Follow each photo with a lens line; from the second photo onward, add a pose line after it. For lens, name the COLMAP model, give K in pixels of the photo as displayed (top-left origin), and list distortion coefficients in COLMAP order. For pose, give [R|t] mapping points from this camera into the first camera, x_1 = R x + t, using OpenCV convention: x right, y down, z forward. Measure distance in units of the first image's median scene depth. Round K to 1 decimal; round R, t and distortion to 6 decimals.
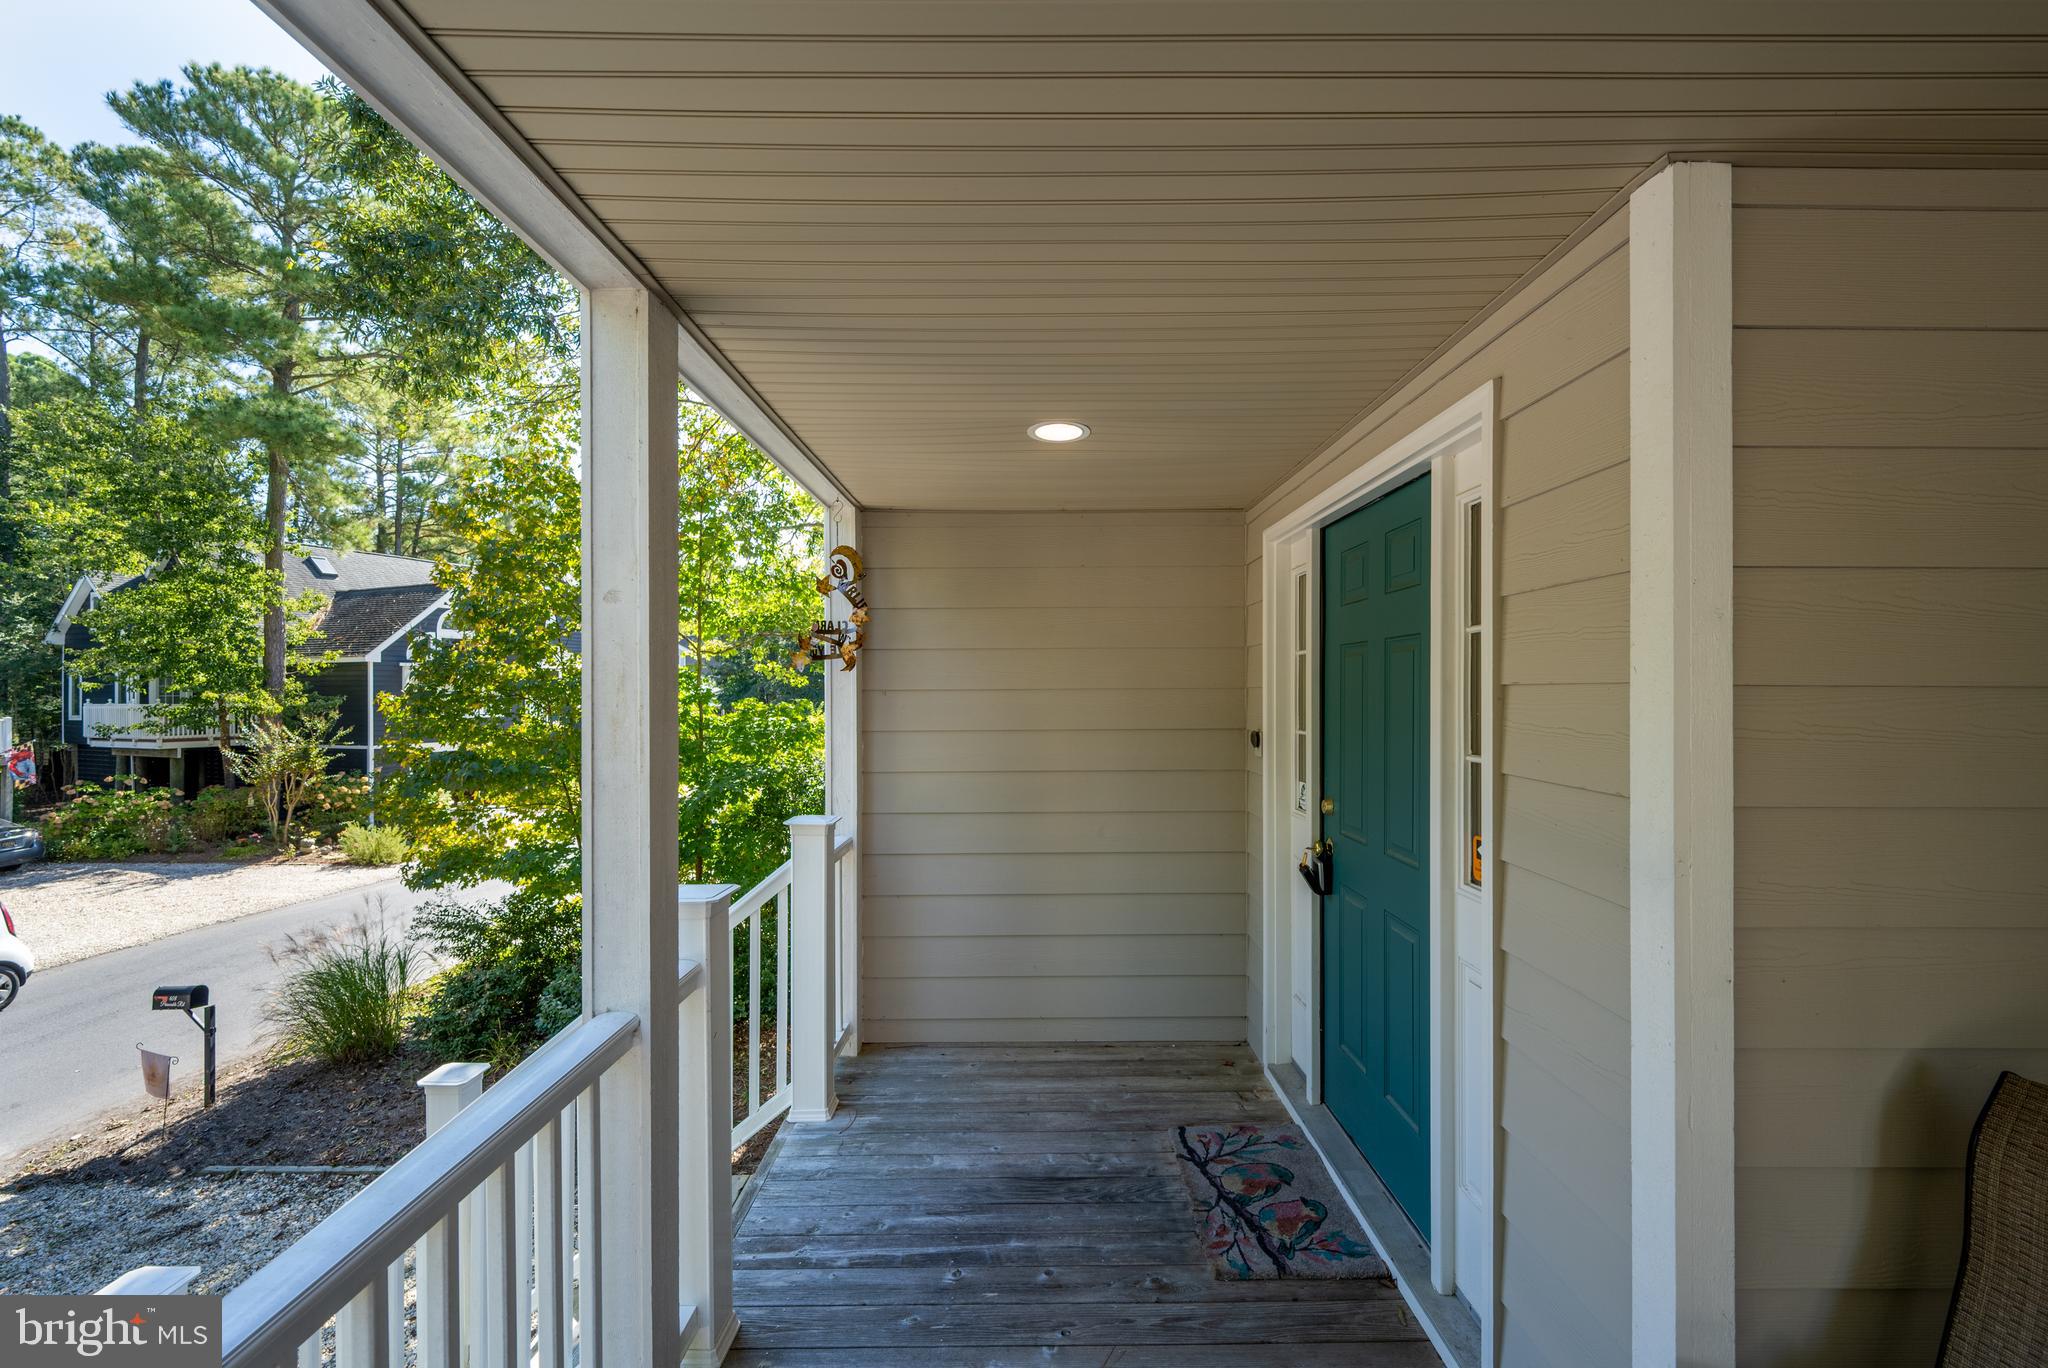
lens RADIAL K [[850.2, 0, 1032.6], [0, 850.2, 687.6], [0, 0, 1]] dist [0.000545, 0.000094]
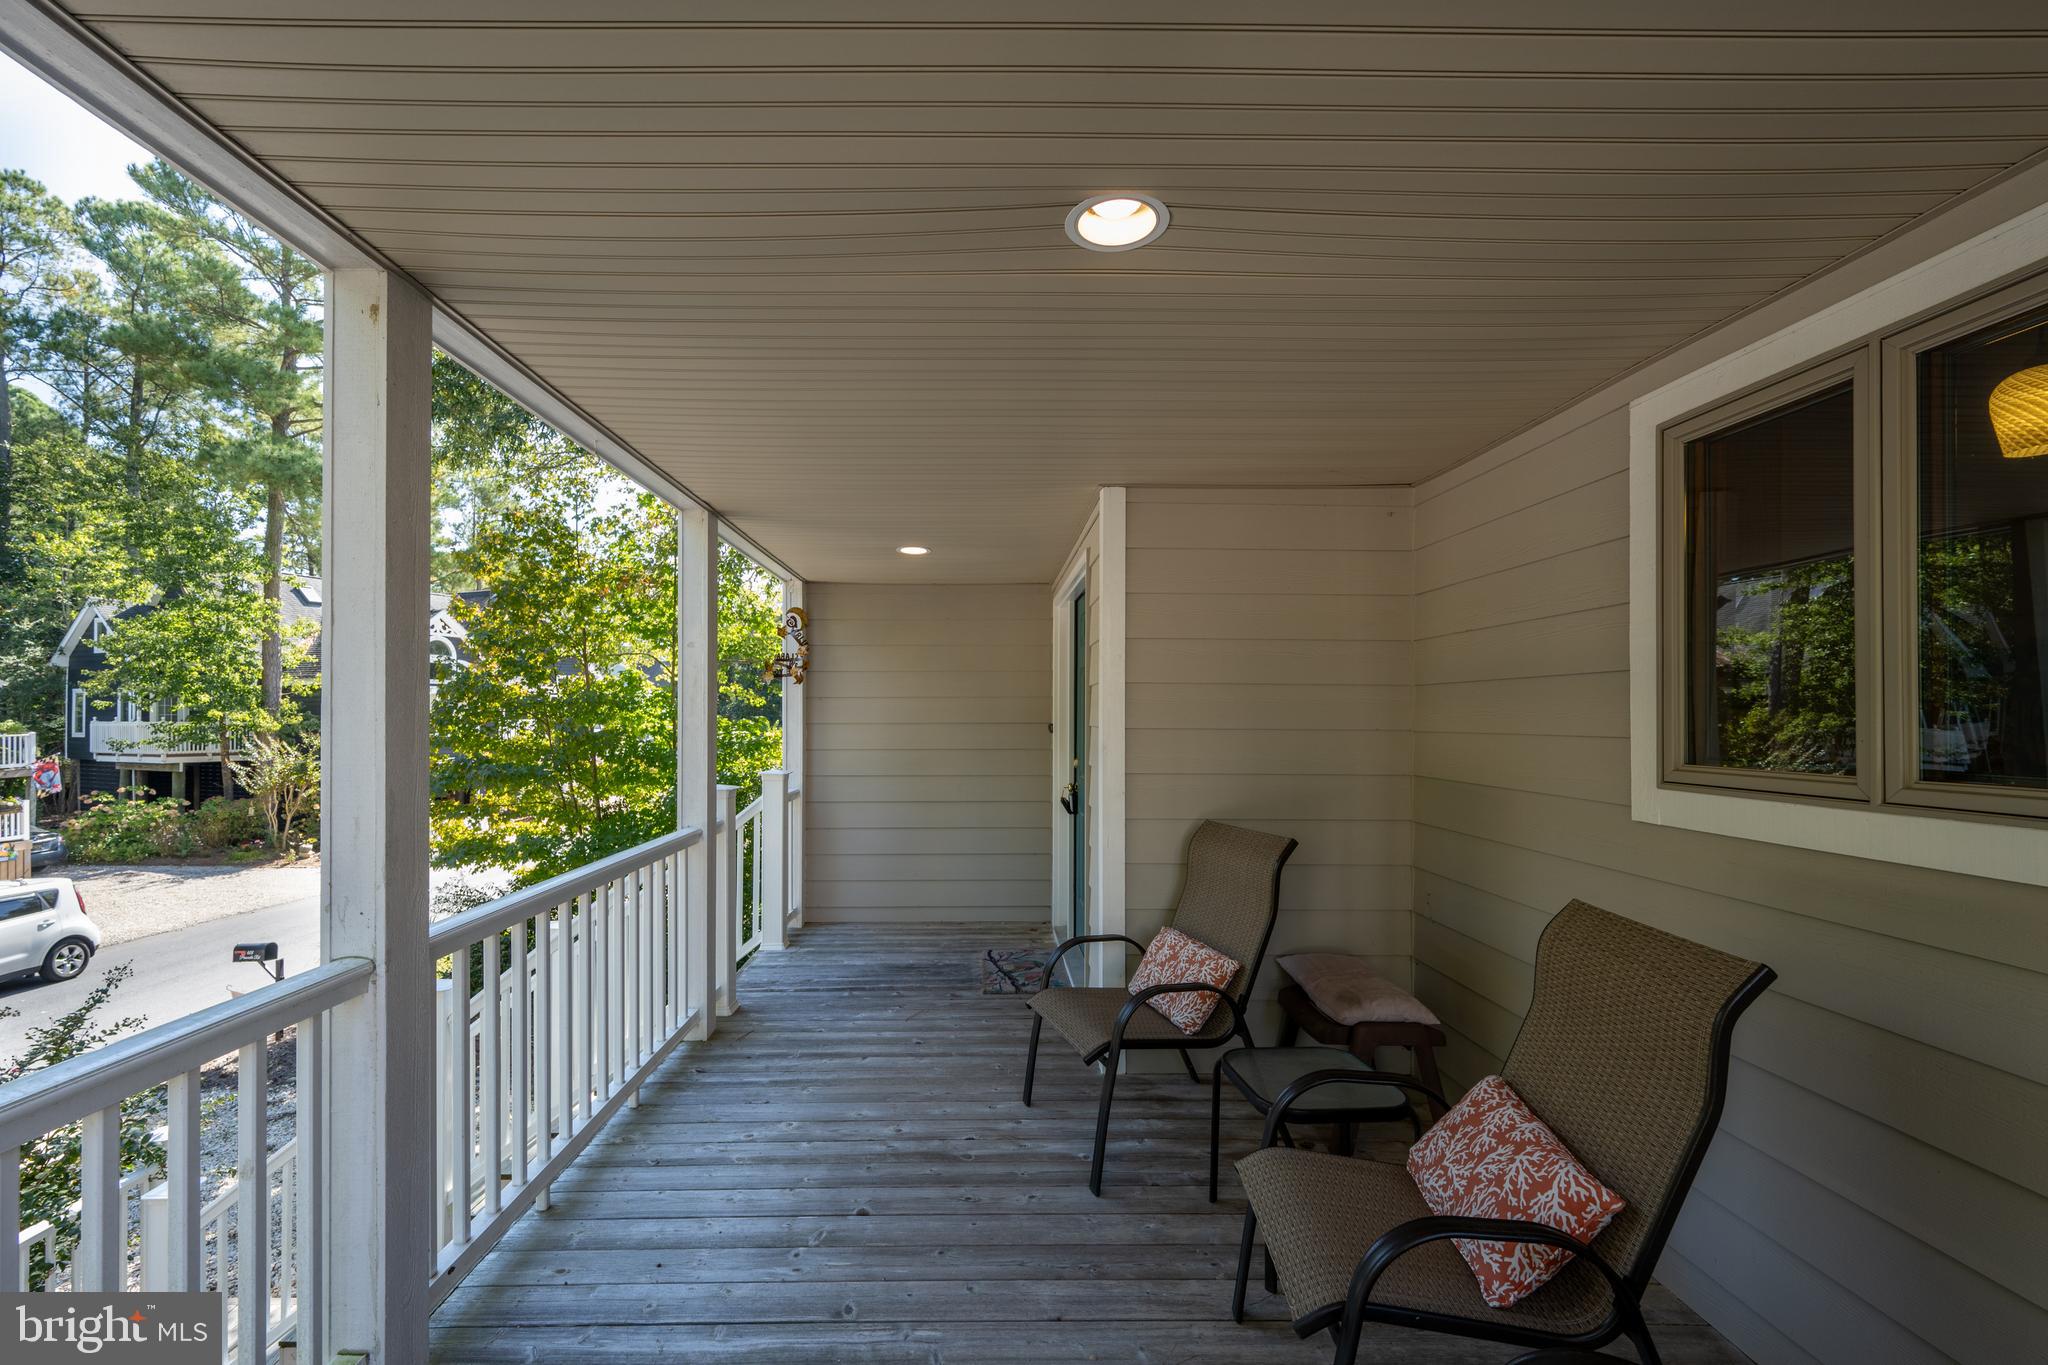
lens RADIAL K [[807.3, 0, 988.1], [0, 807.3, 708.2], [0, 0, 1]] dist [-0.000497, -0.000380]
pose [[0.999891, 0.004577, 0.014014, 0.024245], [-0.004507, 0.999977, -0.005022, 0.006218], [-0.014037, 0.004958, 0.999889, -0.105156]]
